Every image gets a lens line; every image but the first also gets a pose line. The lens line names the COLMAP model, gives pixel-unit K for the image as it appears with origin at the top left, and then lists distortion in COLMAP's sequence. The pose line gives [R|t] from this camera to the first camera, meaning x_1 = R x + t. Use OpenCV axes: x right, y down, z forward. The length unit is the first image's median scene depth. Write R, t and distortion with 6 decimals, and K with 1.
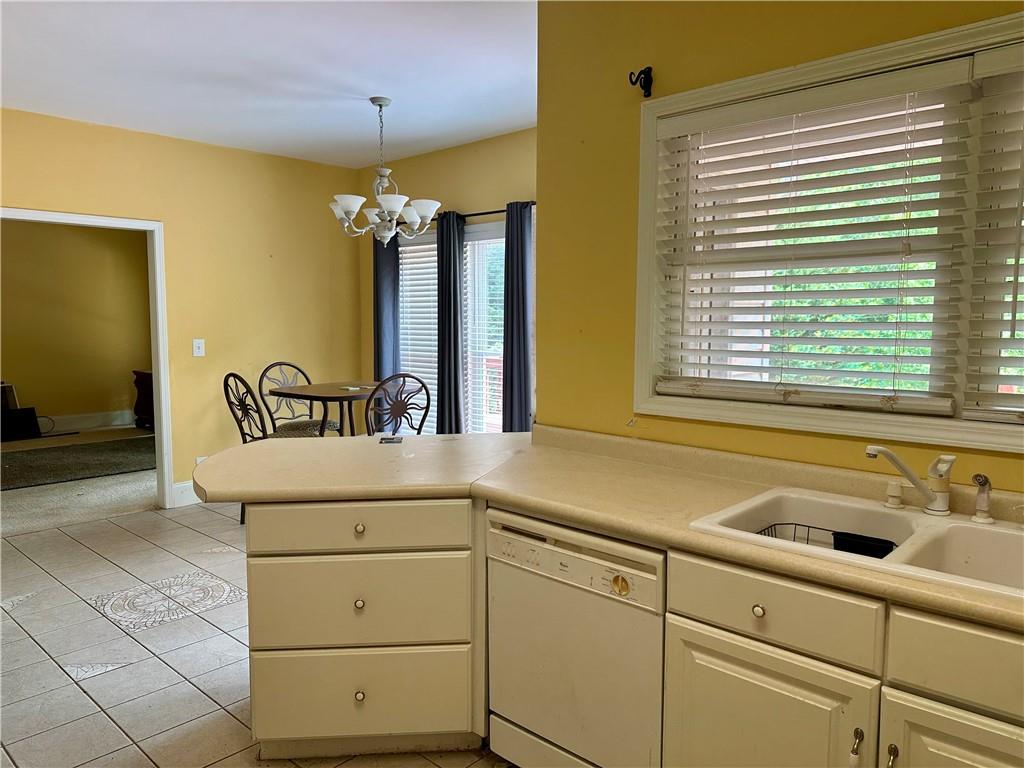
lens RADIAL K [[732.0, 0, 523.3], [0, 732.0, 387.1], [0, 0, 1]] dist [0.054122, -0.069821]
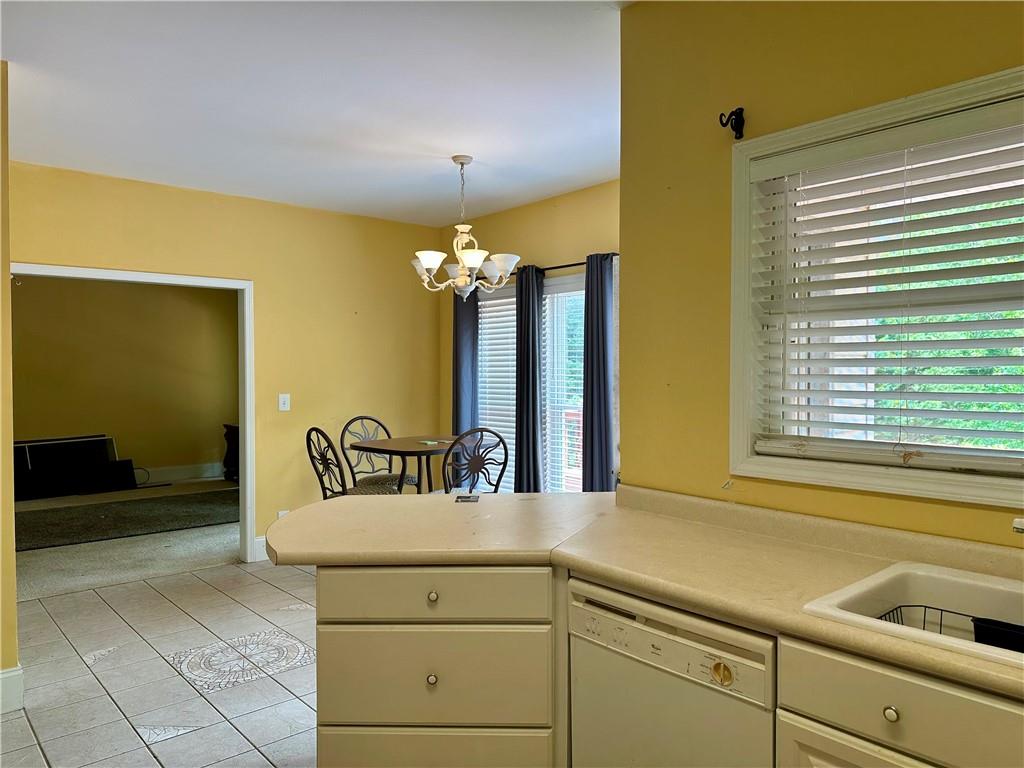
lens RADIAL K [[732.0, 0, 516.4], [0, 732.0, 383.6], [0, 0, 1]] dist [0.054122, -0.069821]
pose [[0.993390, -0.003244, -0.114747, -0.005313], [-0.005623, 0.997026, -0.076865, -0.004018], [0.114655, 0.077002, 0.990417, 0.038163]]
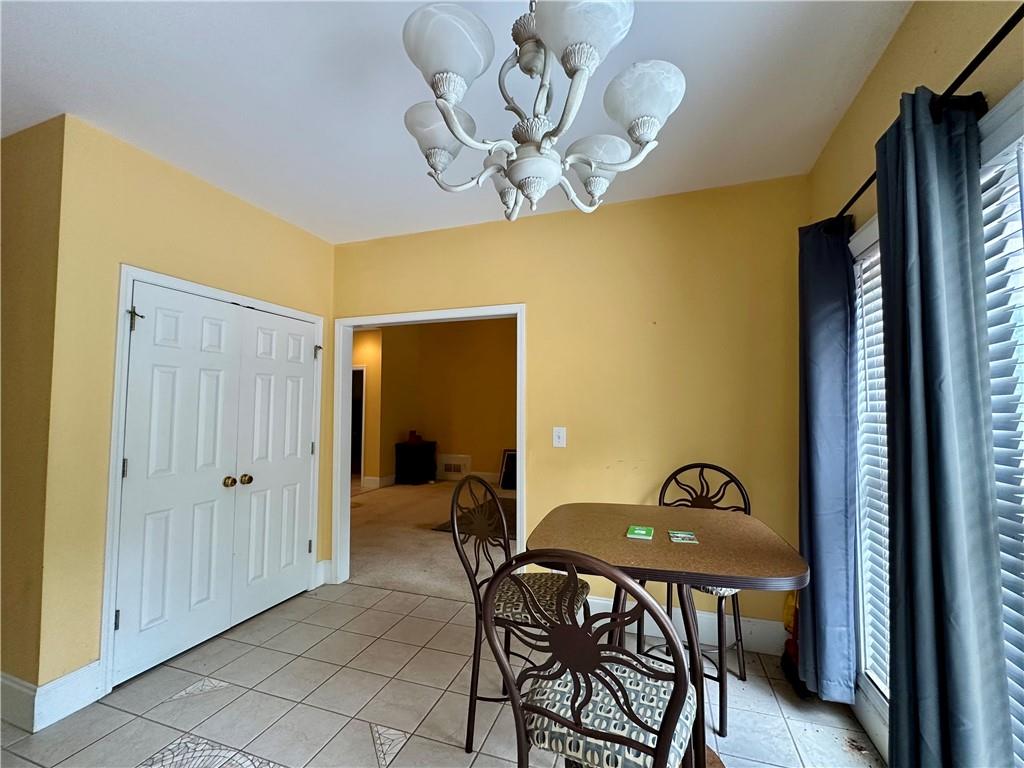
lens RADIAL K [[423.1, 0, 513.8], [0, 423.1, 381.1], [0, 0, 1]] dist [-0.014152, -0.000497]
pose [[0.400037, -0.065777, -0.914136, 0.000431], [-0.107135, 0.987227, -0.117920, -0.085688], [0.910216, 0.145108, 0.387880, 1.185272]]
